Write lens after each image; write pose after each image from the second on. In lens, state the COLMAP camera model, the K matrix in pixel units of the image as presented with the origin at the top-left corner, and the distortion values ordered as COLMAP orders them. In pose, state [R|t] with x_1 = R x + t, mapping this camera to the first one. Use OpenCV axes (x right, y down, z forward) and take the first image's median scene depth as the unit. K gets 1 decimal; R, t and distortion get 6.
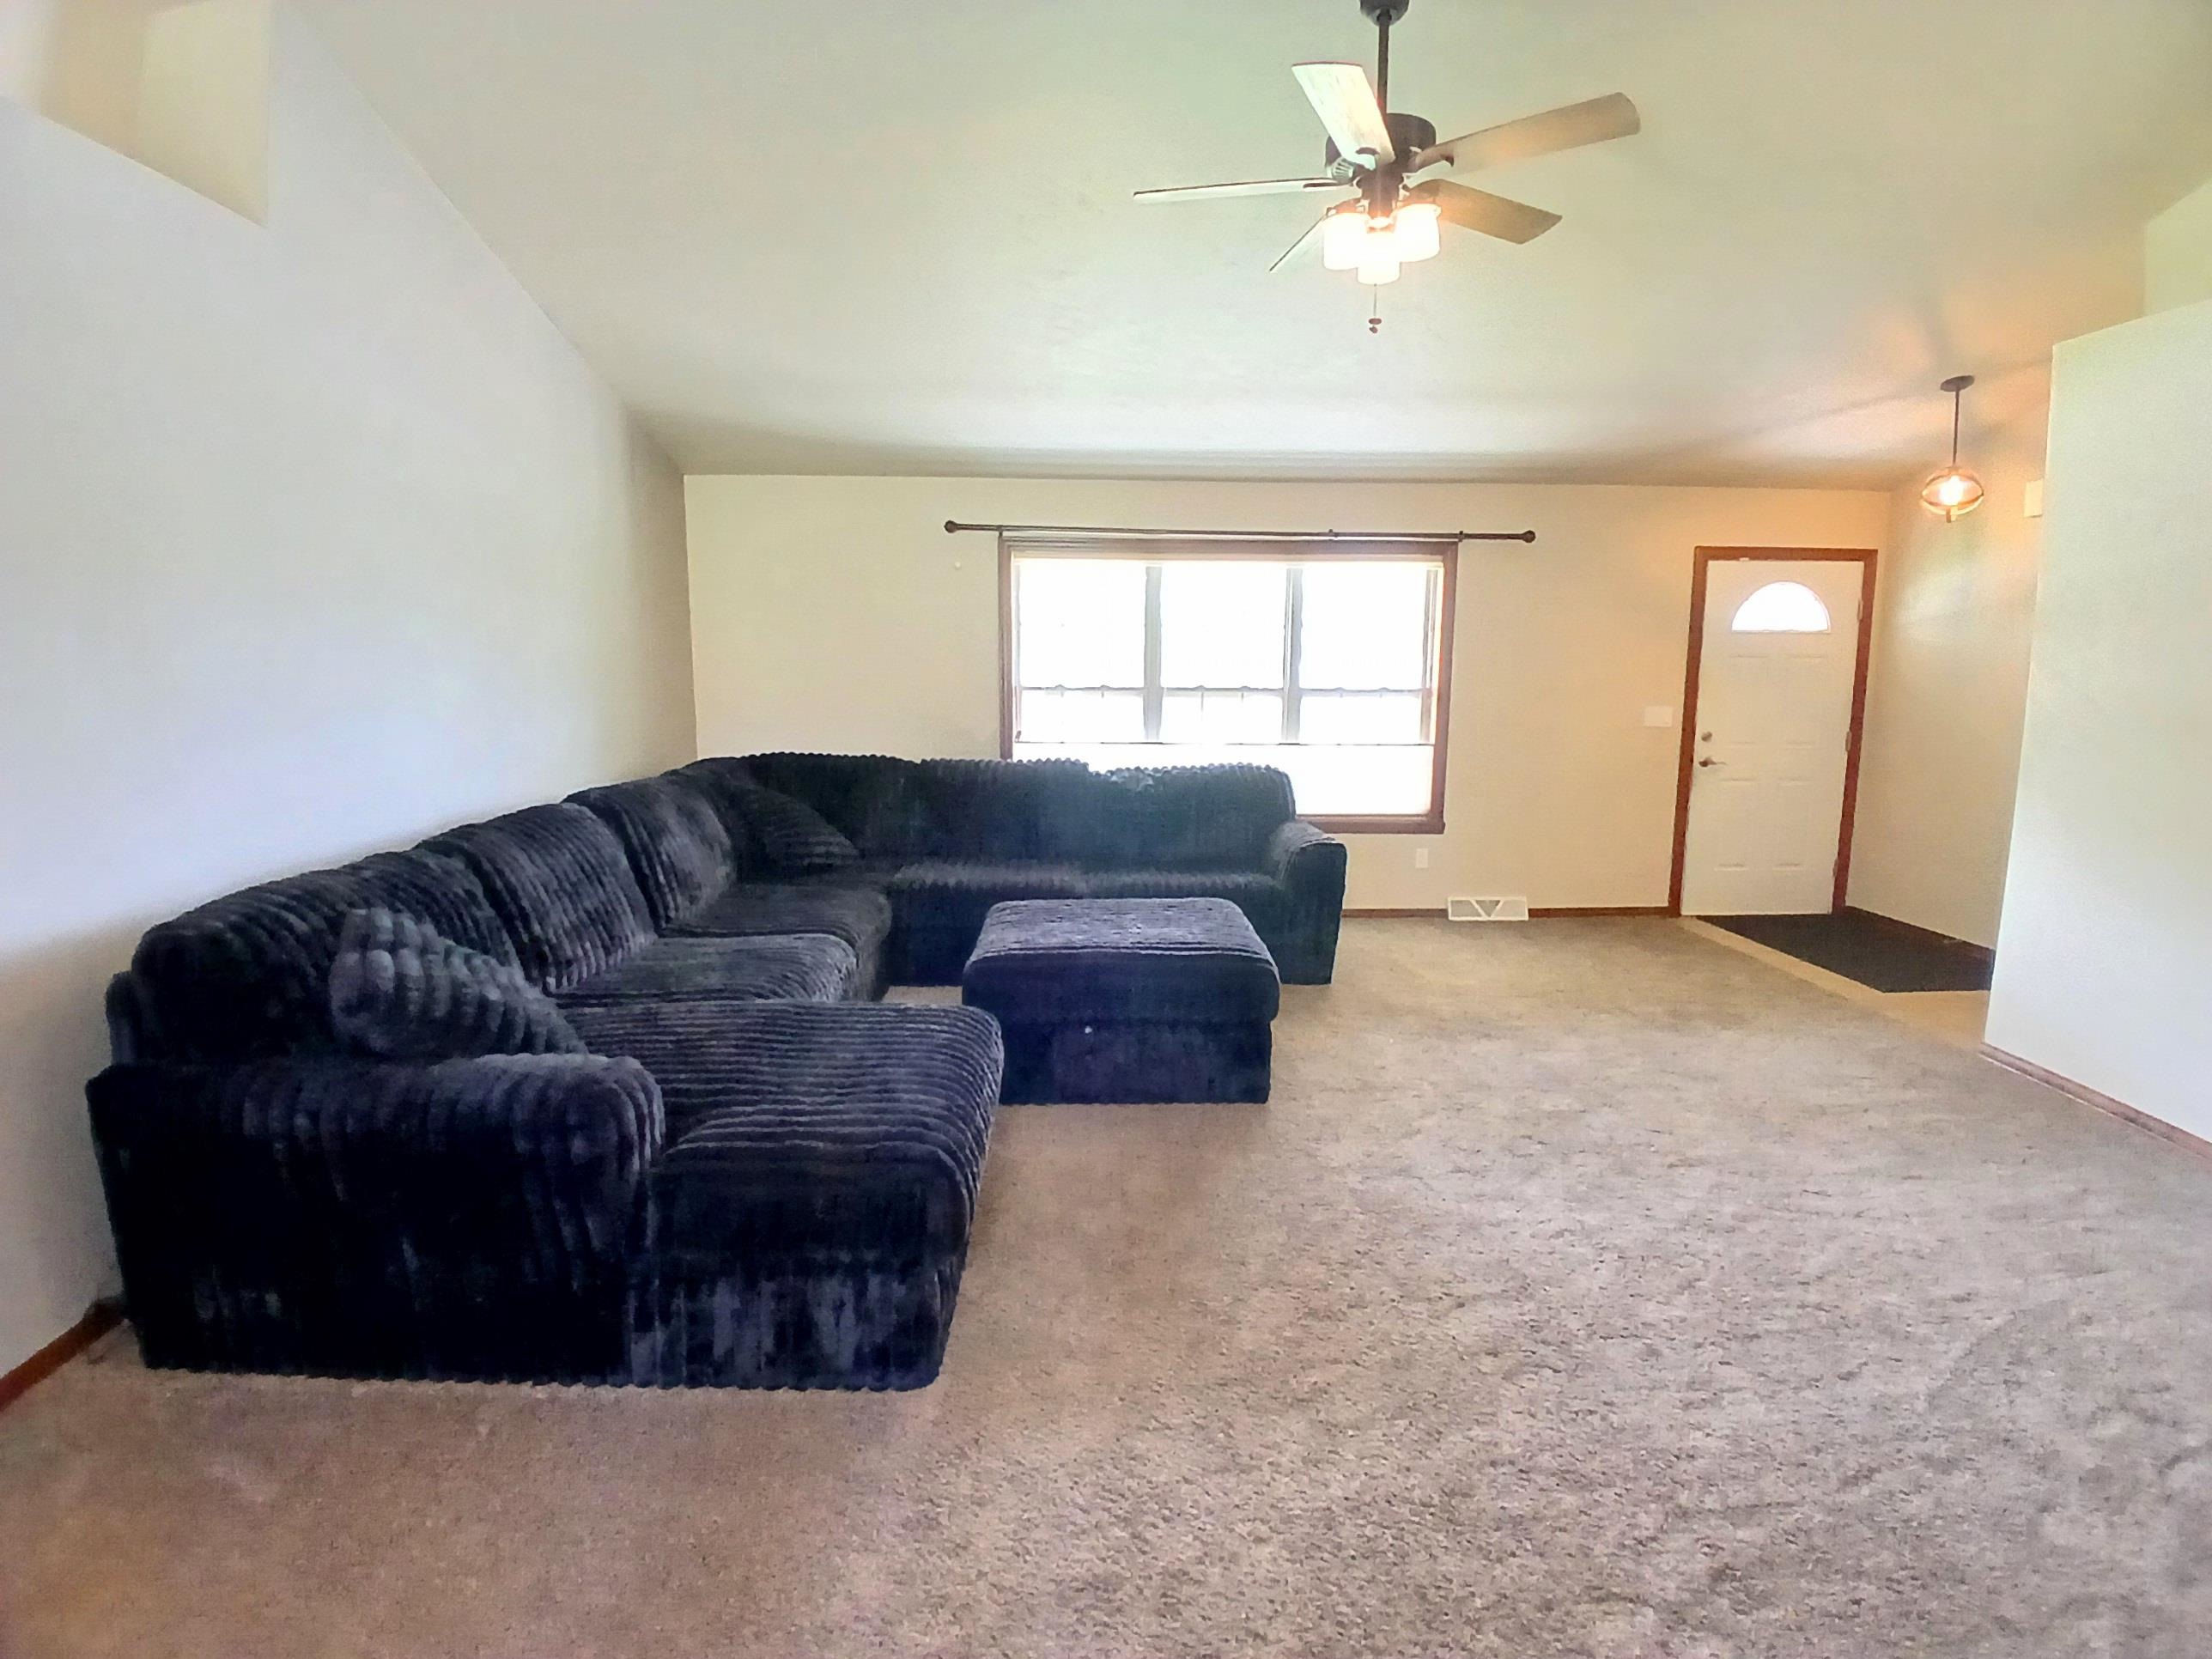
lens RADIAL K [[1100.8, 0, 1111.4], [0, 1100.8, 838.8], [0, 0, 1]] dist [0.010726, -0.048633]
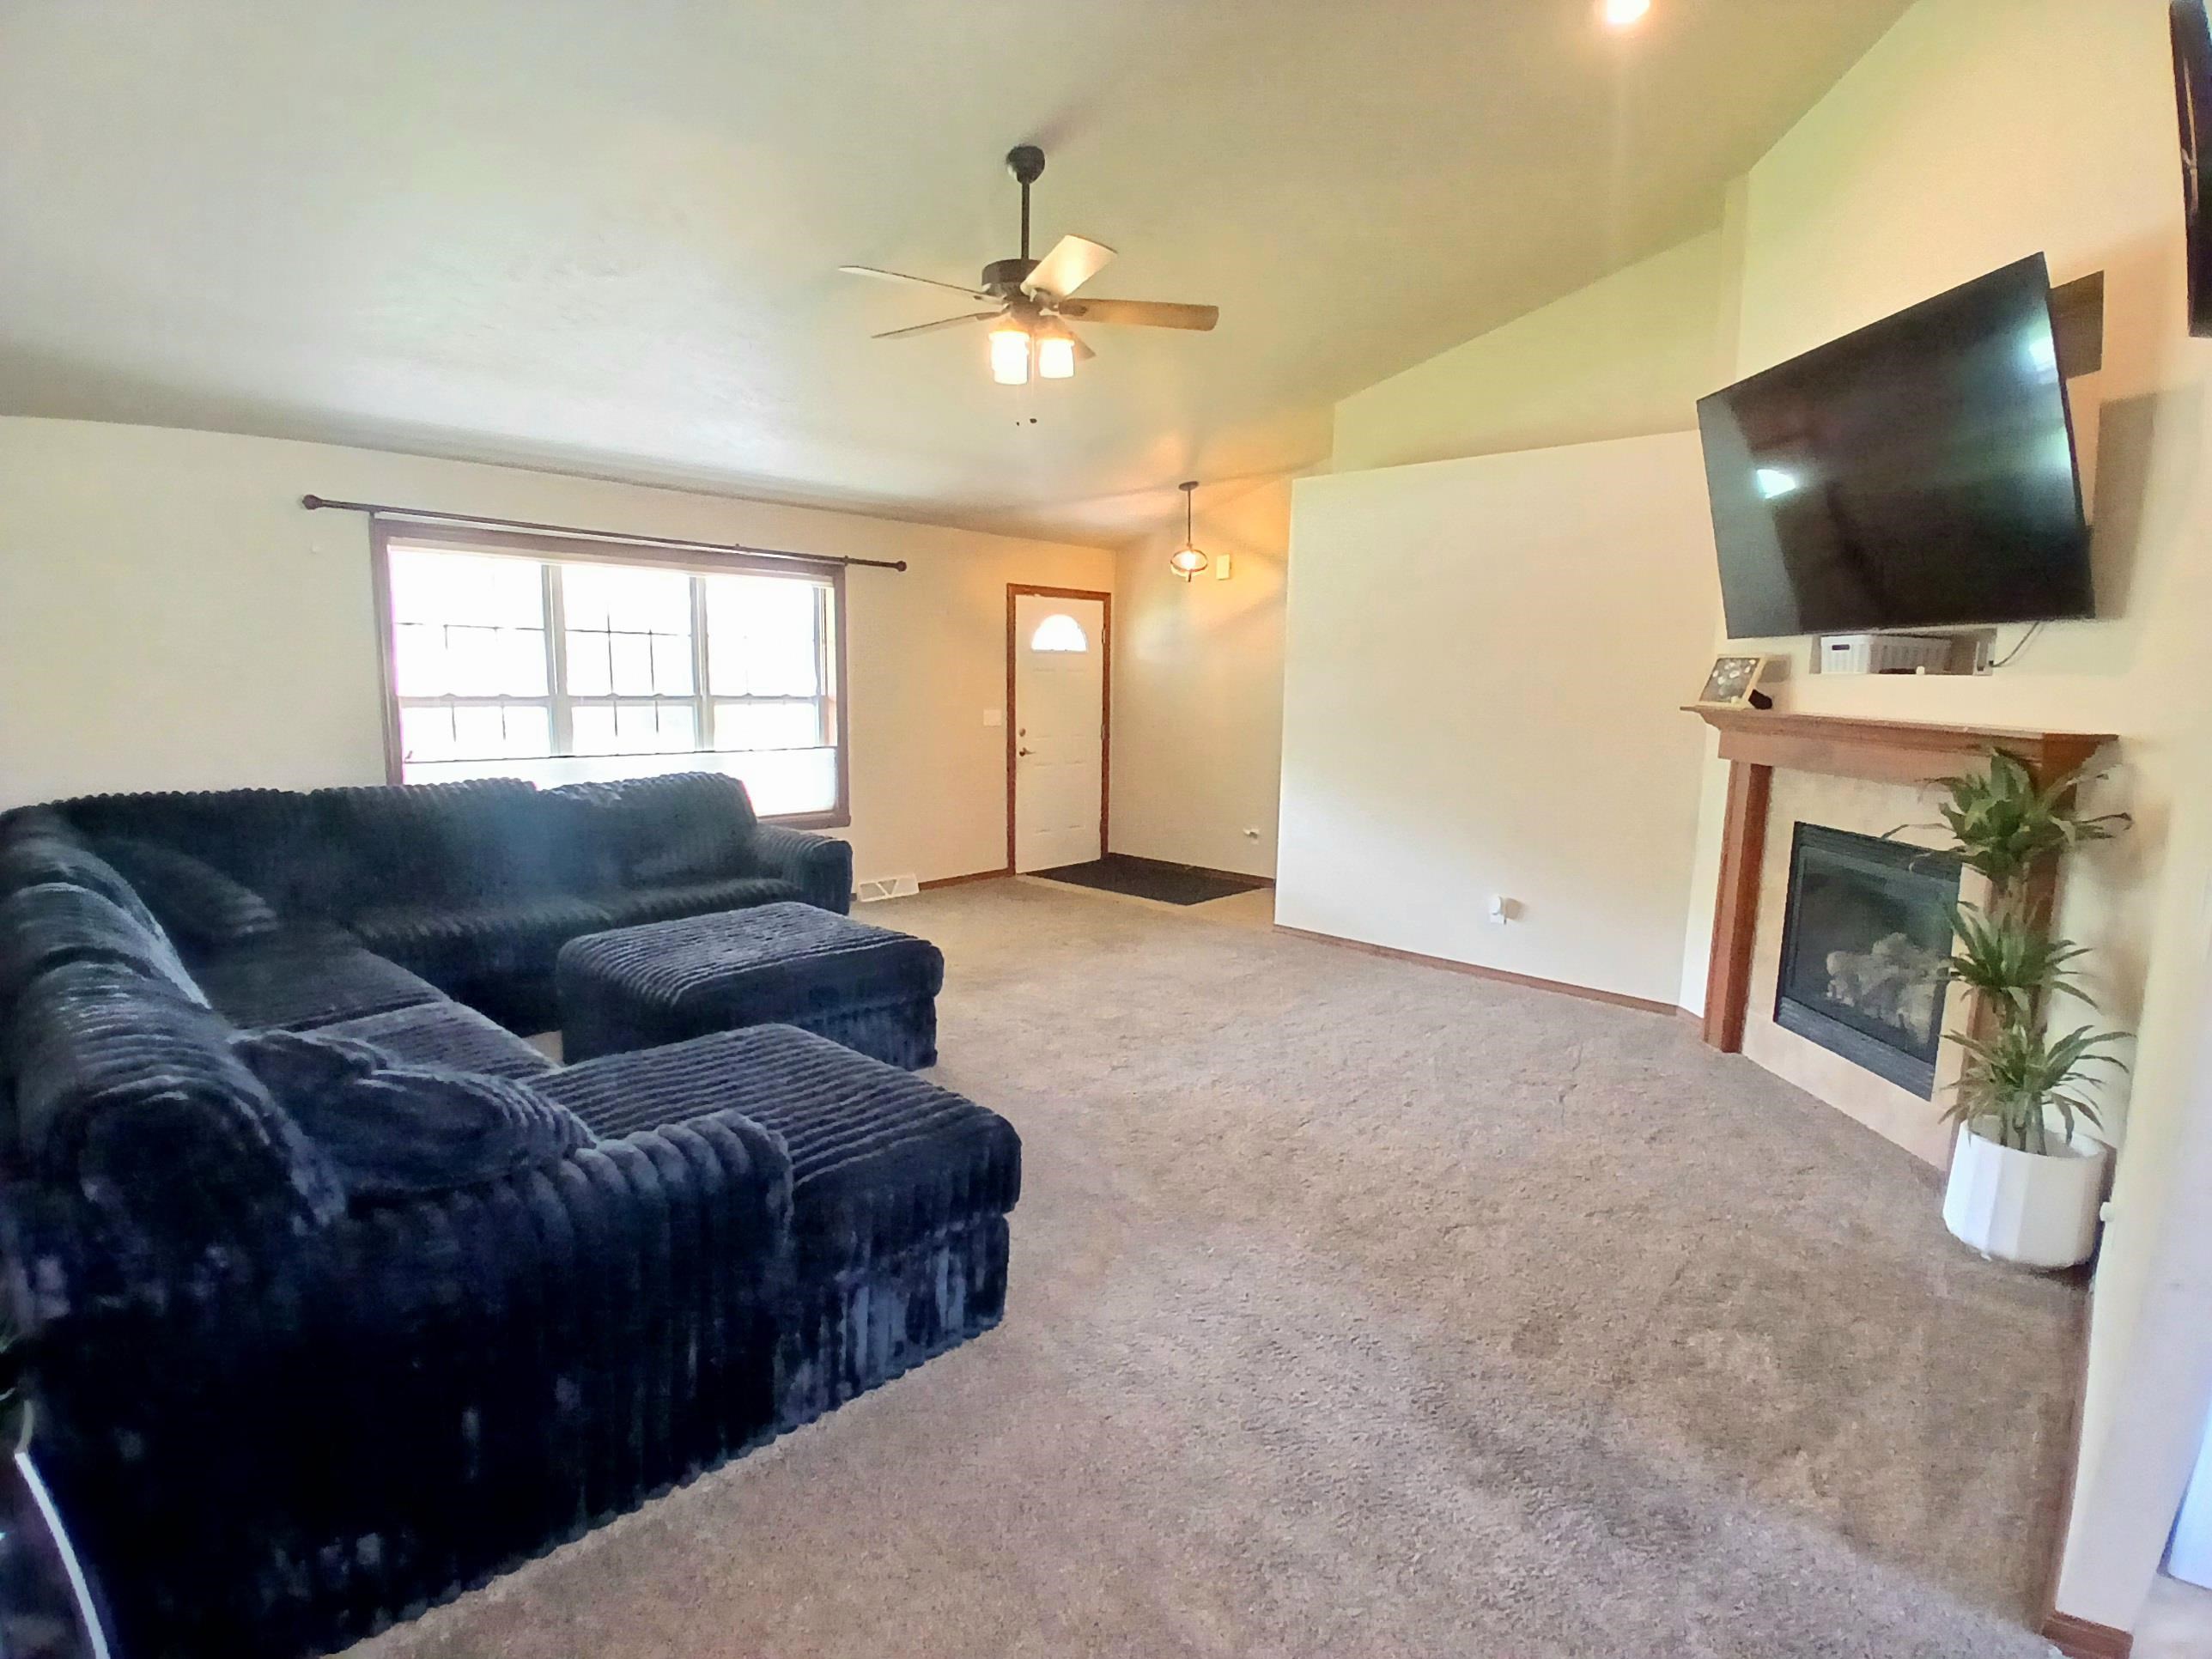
lens RADIAL K [[1100.8, 0, 1111.4], [0, 1100.8, 838.8], [0, 0, 1]] dist [0.010726, -0.048633]
pose [[0.701026, -0.096776, 0.706539, -0.317050], [0.091989, 0.994744, 0.044981, -0.018707], [-0.707178, 0.033461, 0.706243, 0.027369]]
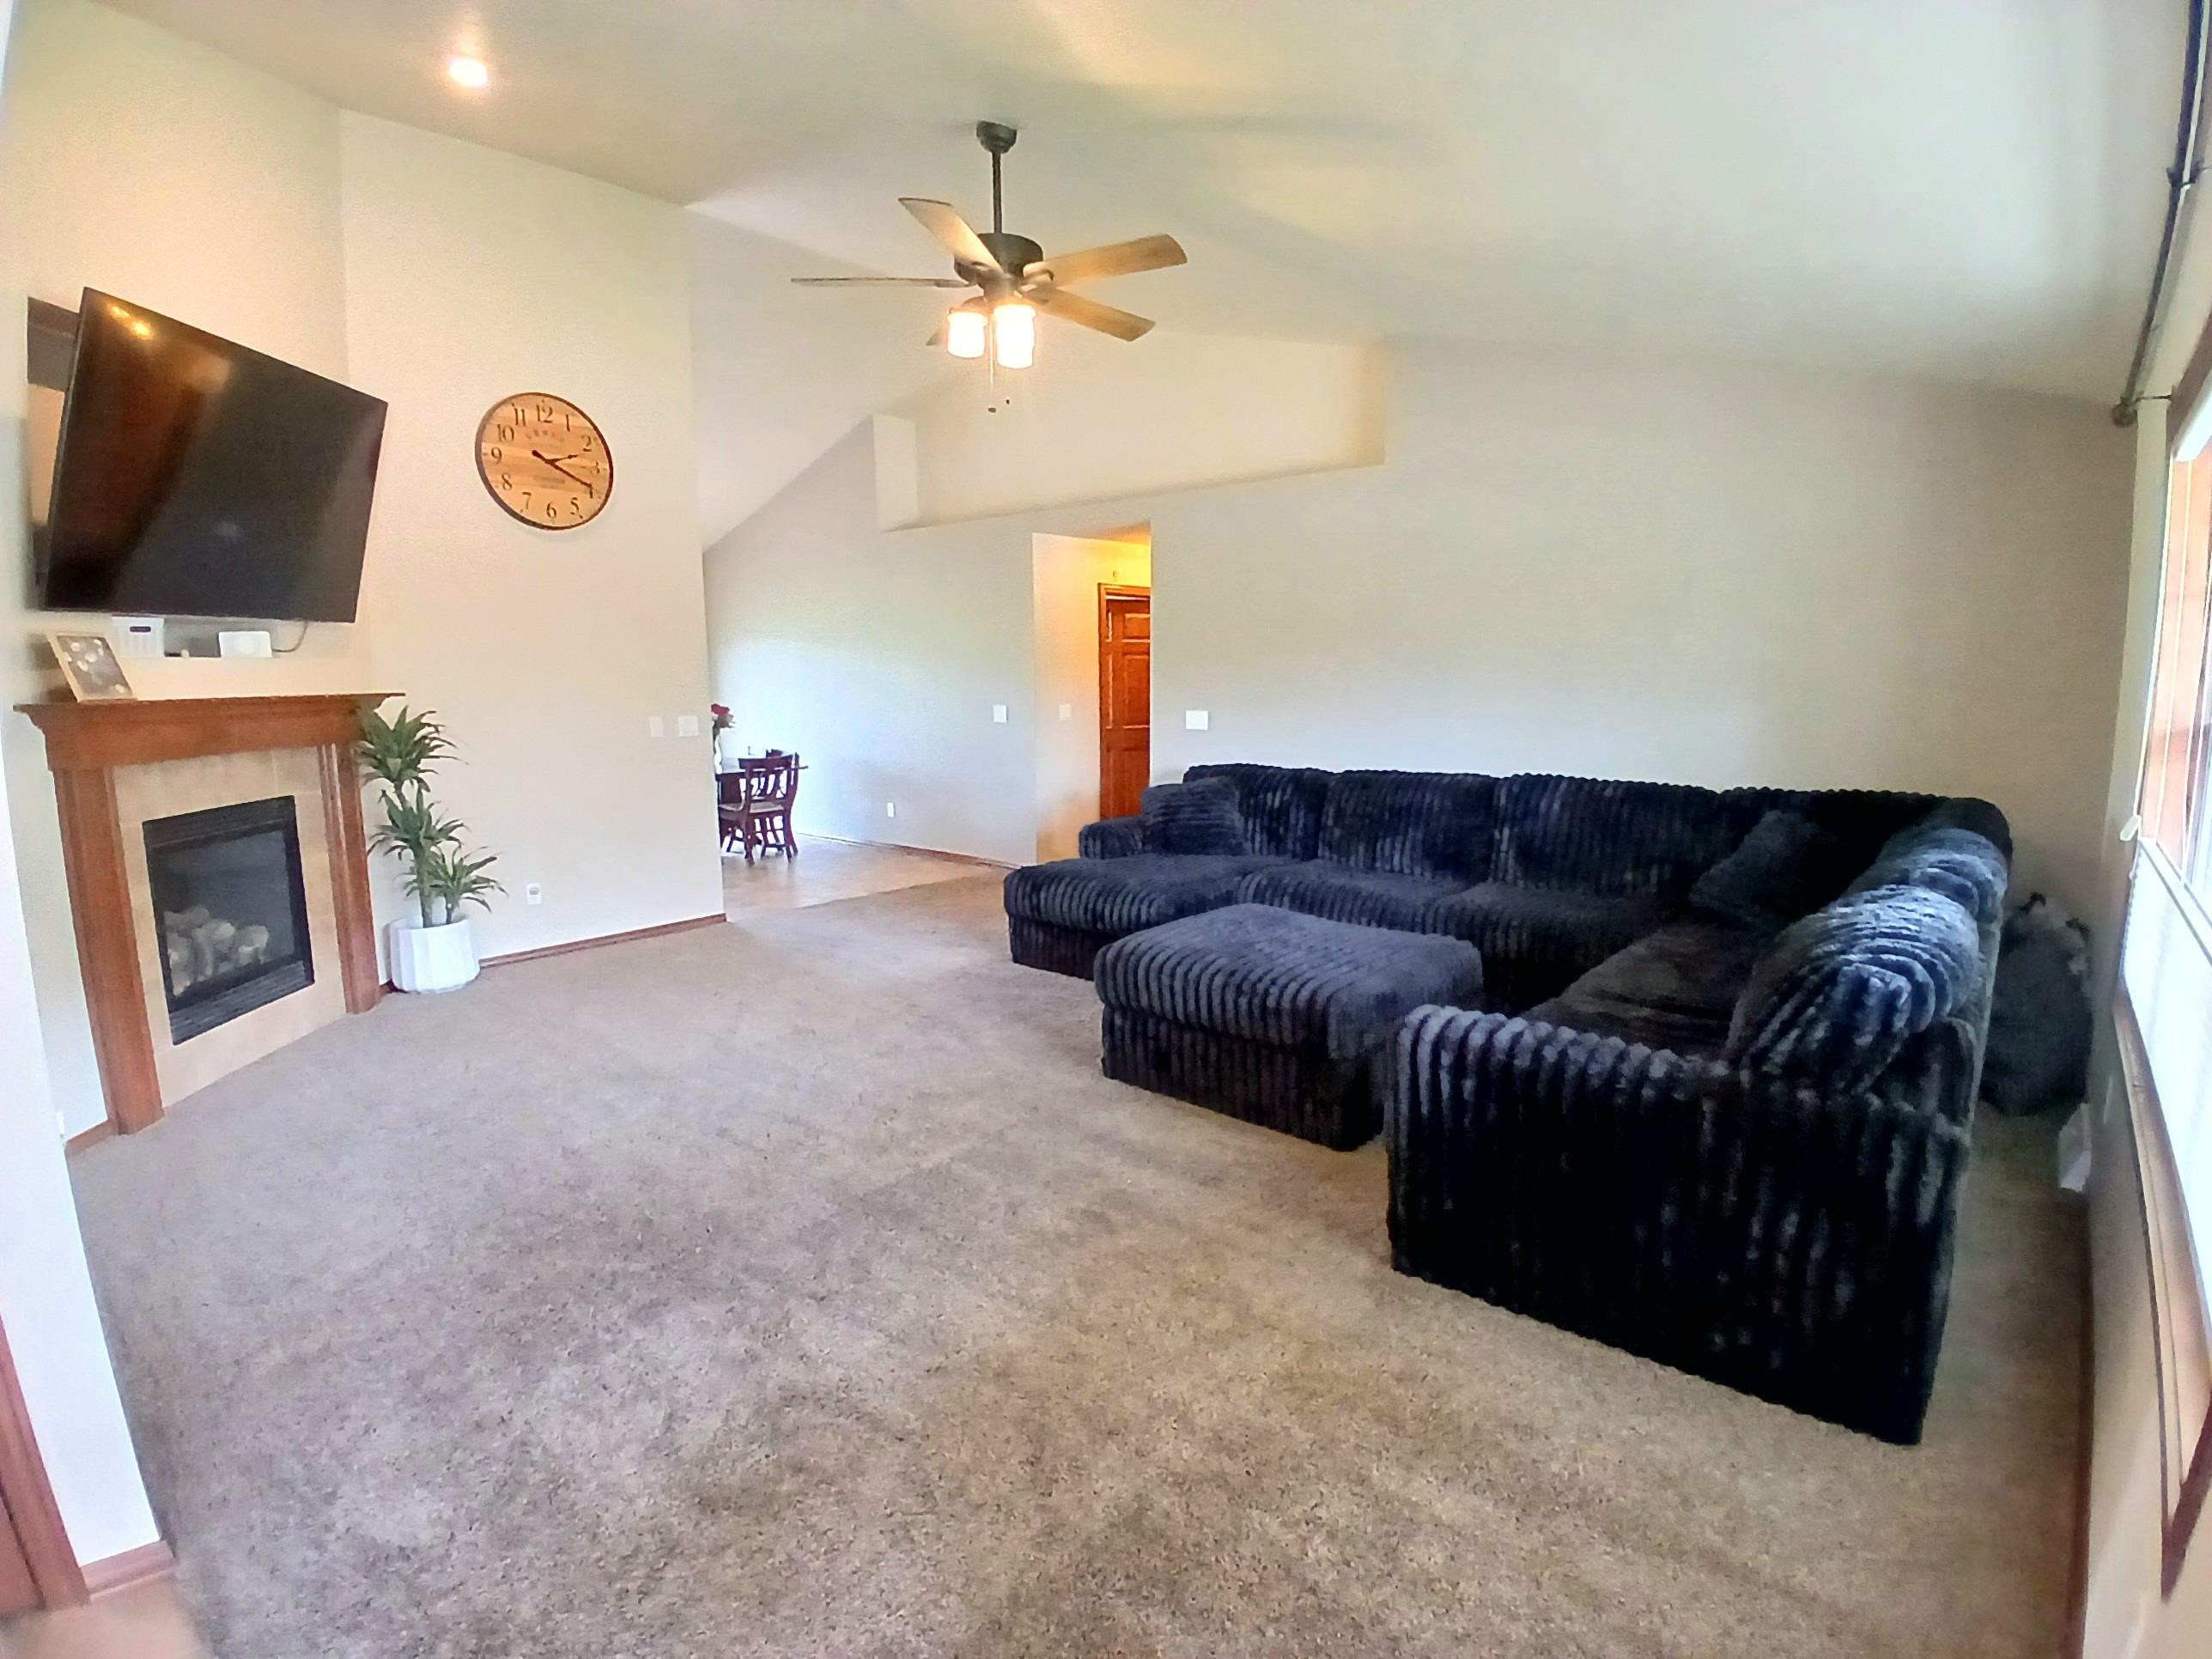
lens RADIAL K [[1090.4, 0, 1119.9], [0, 1090.4, 842.6], [0, 0, 1]] dist [0.014471, -0.053656]
pose [[-0.686908, 0.110142, -0.718350, 0.676779], [-0.106732, 0.962442, 0.249628, -0.179552], [0.718864, 0.248142, -0.649353, 1.165481]]
